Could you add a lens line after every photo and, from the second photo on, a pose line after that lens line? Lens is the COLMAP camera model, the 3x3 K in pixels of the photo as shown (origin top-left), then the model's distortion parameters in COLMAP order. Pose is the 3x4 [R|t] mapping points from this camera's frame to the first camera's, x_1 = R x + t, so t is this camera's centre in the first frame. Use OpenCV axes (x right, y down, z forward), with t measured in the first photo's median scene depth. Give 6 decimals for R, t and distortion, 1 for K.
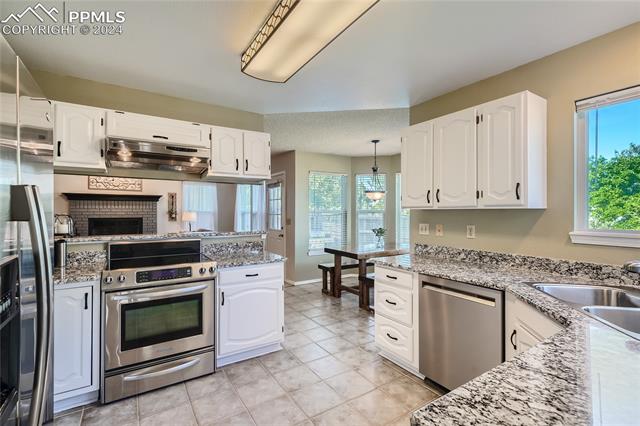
lens RADIAL K [[297.2, 0, 318.2], [0, 297.2, 211.2], [0, 0, 1]] dist [0.004427, 0.000549]
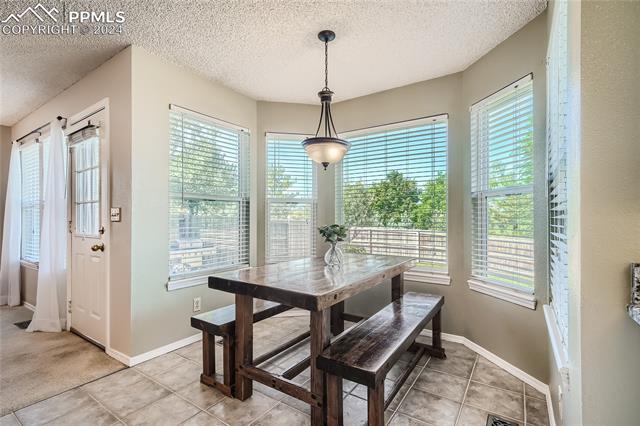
lens RADIAL K [[297.2, 0, 318.5], [0, 297.2, 218.2], [0, 0, 1]] dist [0.004427, 0.000549]
pose [[0.921265, 0.000537, 0.388935, 0.001777], [-0.000175, 1.000000, -0.000967, 0.038403], [-0.388935, 0.000822, 0.921265, 0.476332]]
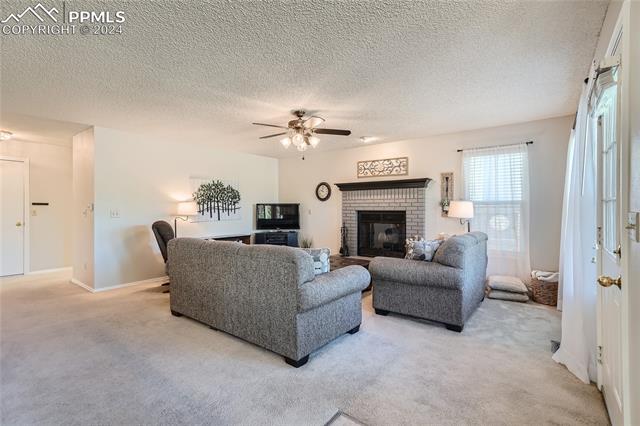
lens RADIAL K [[297.2, 0, 318.1], [0, 297.2, 208.5], [0, 0, 1]] dist [0.004427, 0.000549]
pose [[0.320556, 0.004077, -0.947221, 0.034725], [0.003020, 0.999981, 0.005327, 0.015168], [0.947225, -0.004568, 0.320538, 0.731334]]
